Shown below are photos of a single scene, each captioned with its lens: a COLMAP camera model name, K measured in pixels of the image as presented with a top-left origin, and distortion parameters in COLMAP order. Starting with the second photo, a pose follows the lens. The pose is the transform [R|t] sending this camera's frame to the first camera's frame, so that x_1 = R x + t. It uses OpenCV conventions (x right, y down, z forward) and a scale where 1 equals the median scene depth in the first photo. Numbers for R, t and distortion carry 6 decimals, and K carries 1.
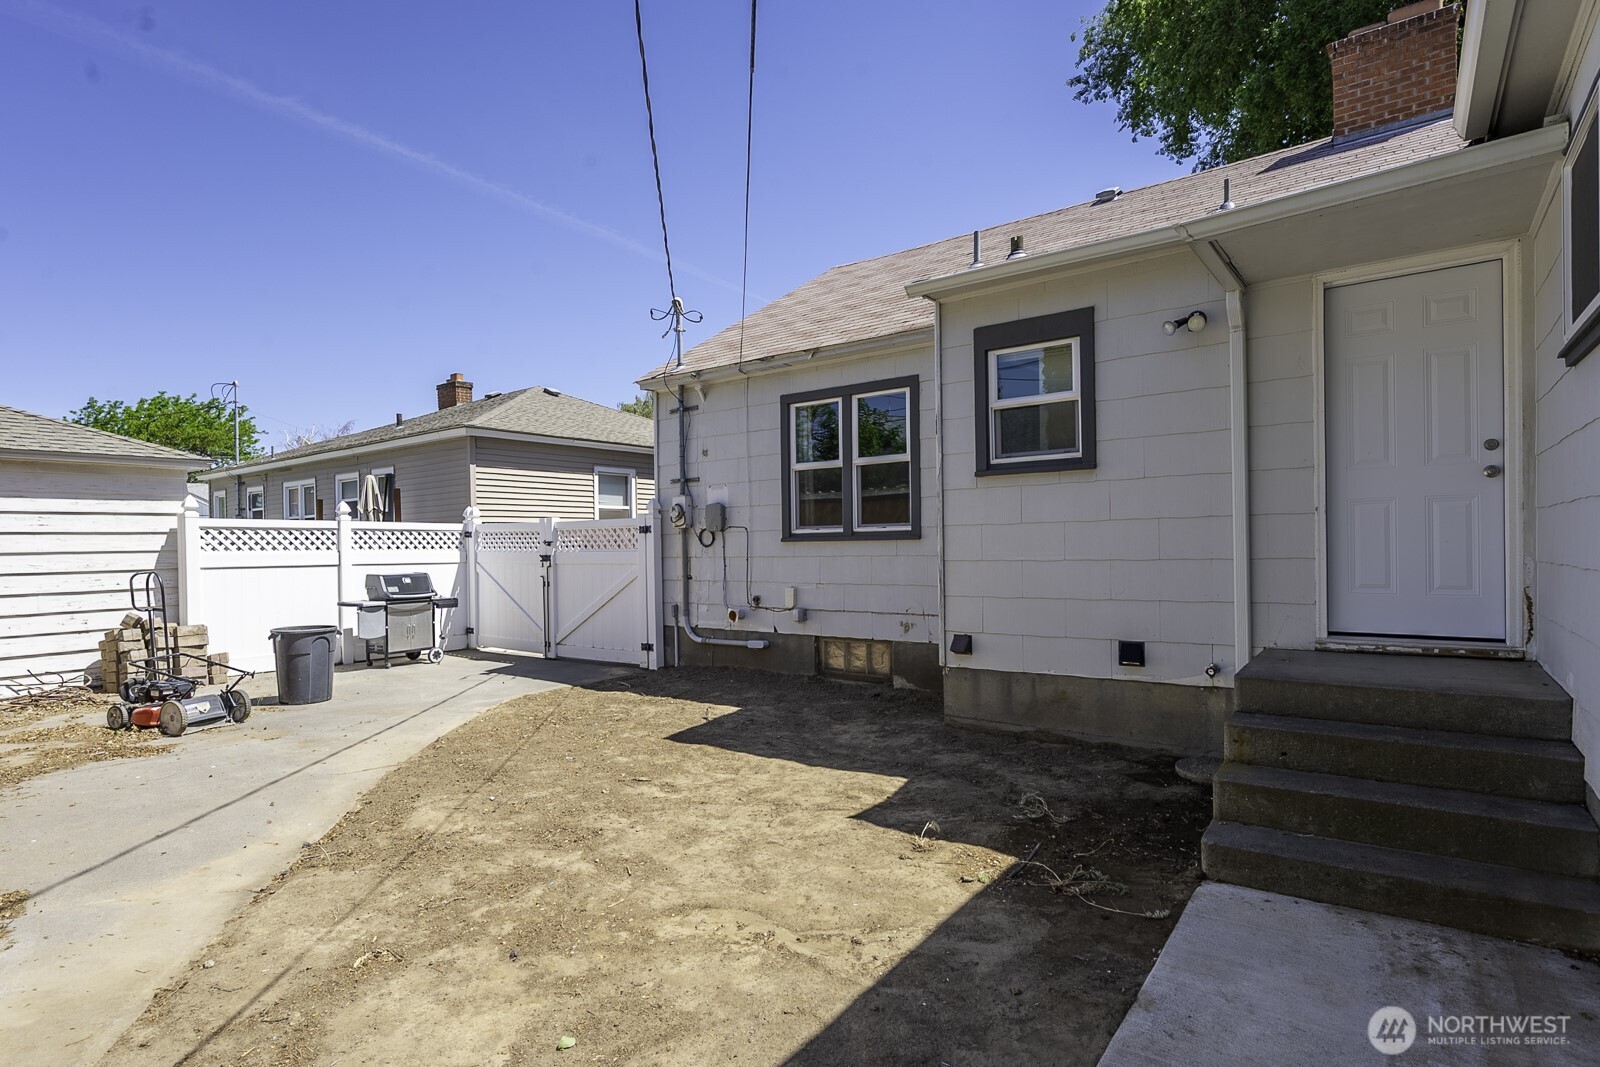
lens RADIAL K [[811.2, 0, 800.0], [0, 811.2, 533.5], [0, 0, 1]] dist [-0.000485, 0.000553]
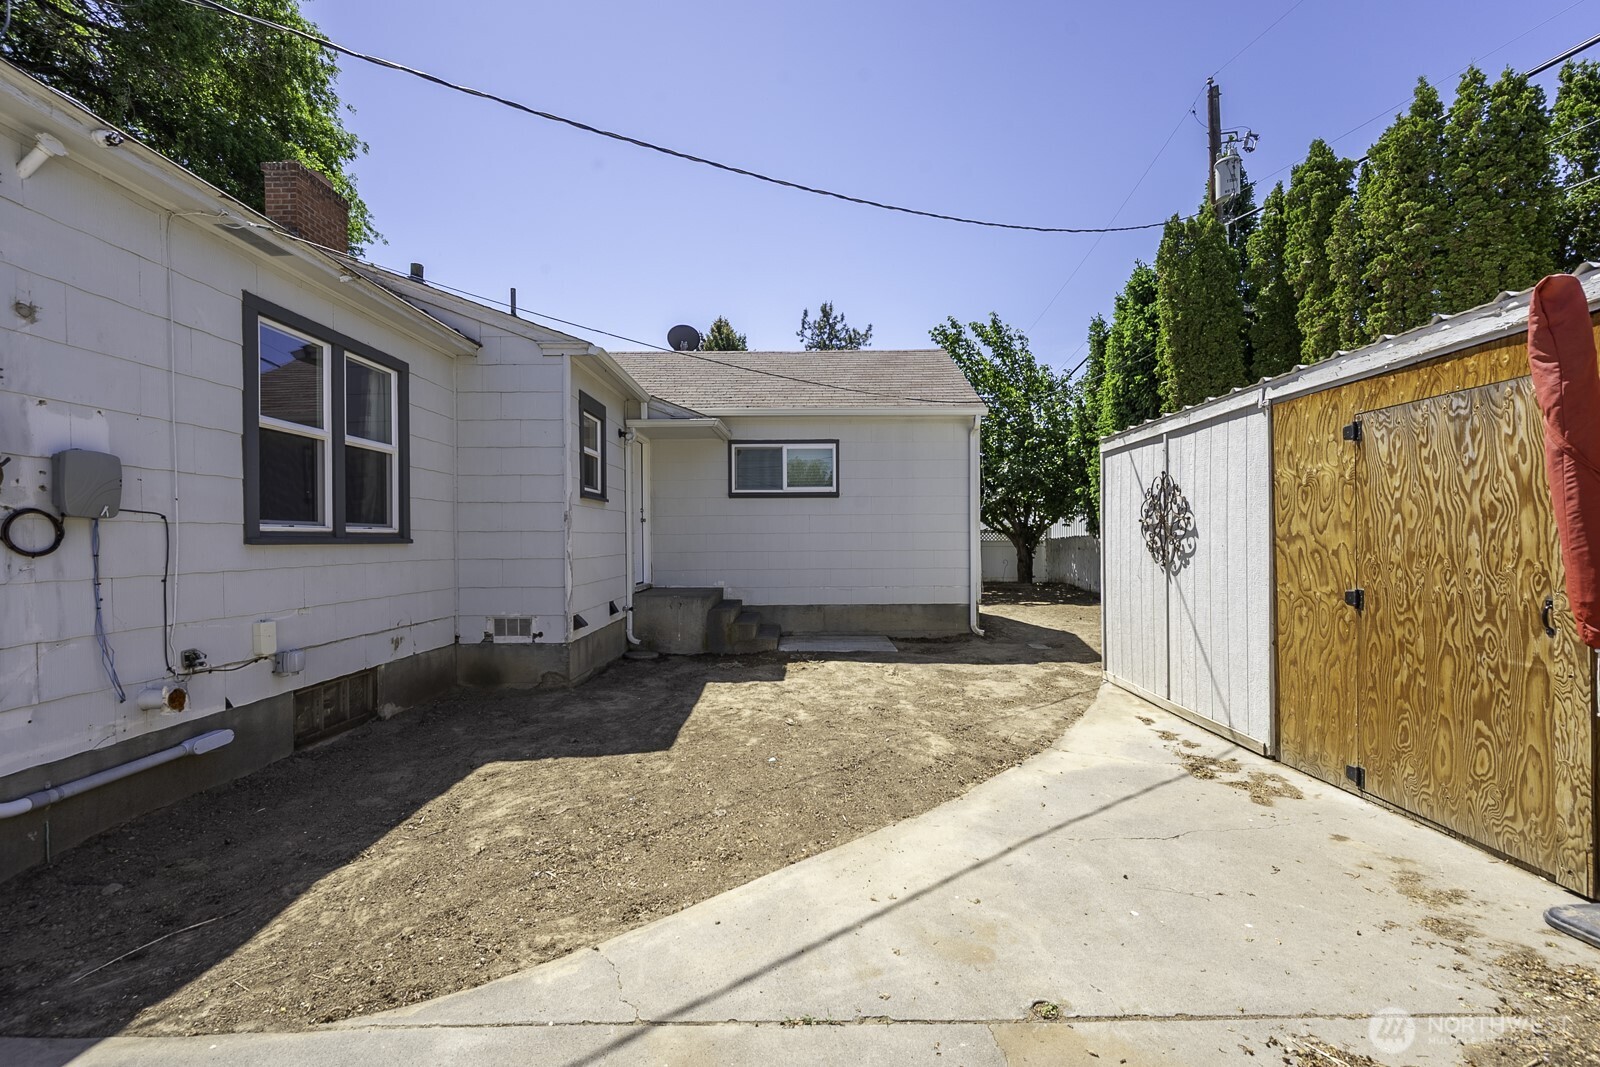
lens RADIAL K [[674.0, 0, 800.0], [0, 674.0, 533.5], [0, 0, 1]] dist [-0.001553, -0.000145]
pose [[-0.604733, 0.025292, 0.796026, -0.715524], [0.006950, 0.999625, -0.026480, 0.019187], [-0.796398, -0.010481, -0.604682, 1.093542]]
